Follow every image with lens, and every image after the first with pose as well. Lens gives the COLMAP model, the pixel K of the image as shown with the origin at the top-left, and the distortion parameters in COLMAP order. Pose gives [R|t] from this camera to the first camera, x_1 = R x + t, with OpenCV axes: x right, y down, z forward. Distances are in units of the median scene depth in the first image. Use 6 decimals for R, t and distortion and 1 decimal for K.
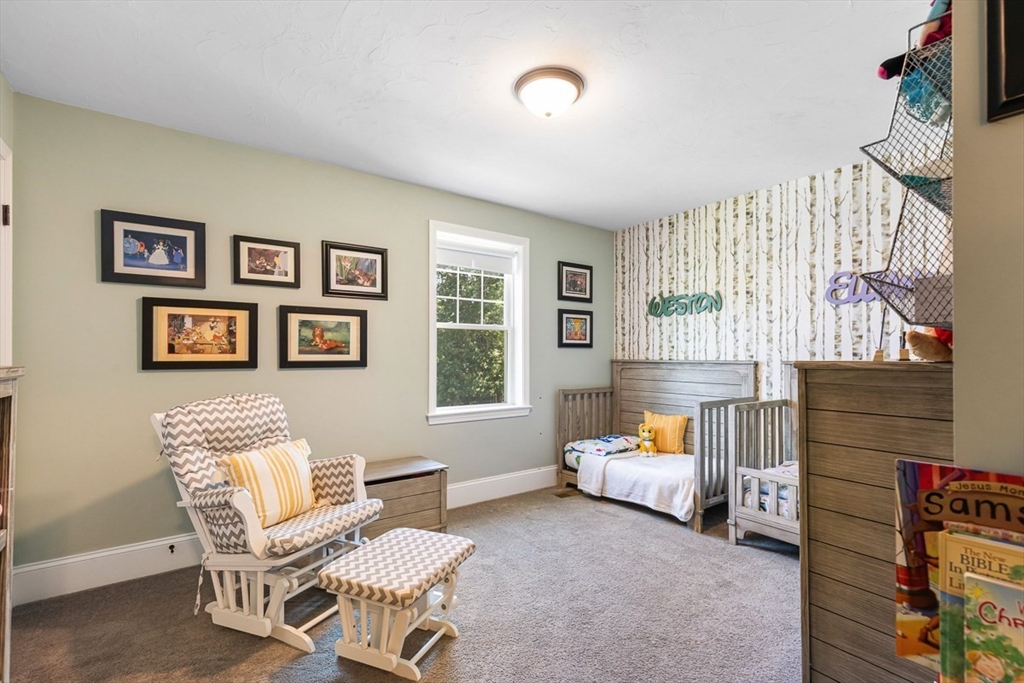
lens RADIAL K [[474.5, 0, 512.0], [0, 474.5, 341.5], [0, 0, 1]] dist [0.001924, 0.000960]
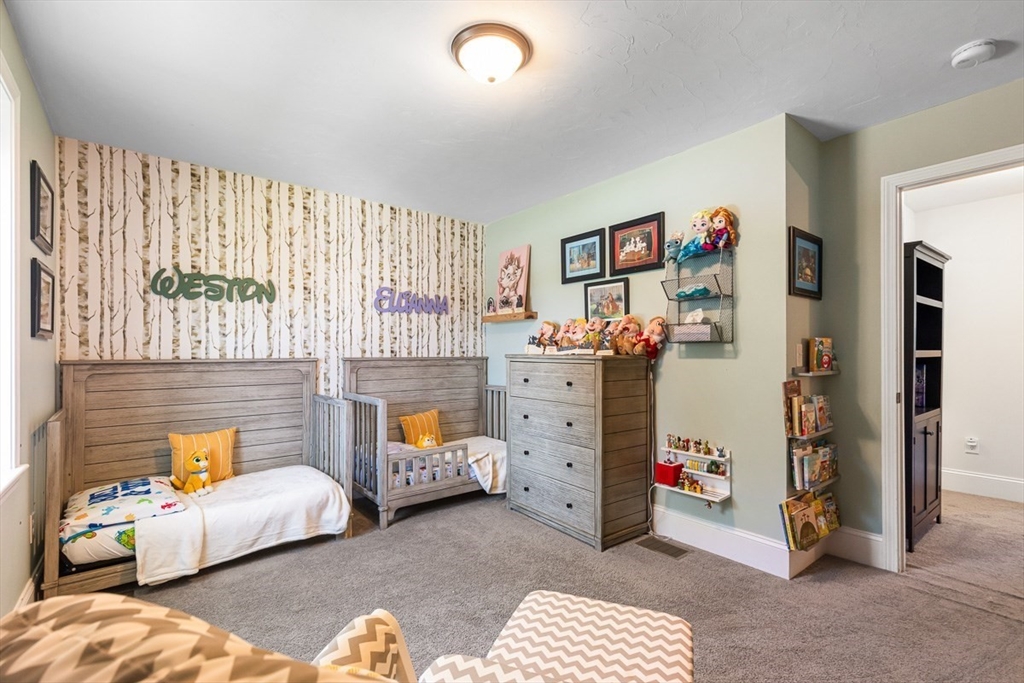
lens RADIAL K [[442.1, 0, 510.0], [0, 442.1, 351.4], [0, 0, 1]] dist [0.002677, 0.000017]
pose [[-0.043534, 0.021960, 0.998811, -0.410758], [-0.010476, 0.999693, -0.022436, 0.040636], [-0.998997, -0.011441, -0.043291, 0.591377]]
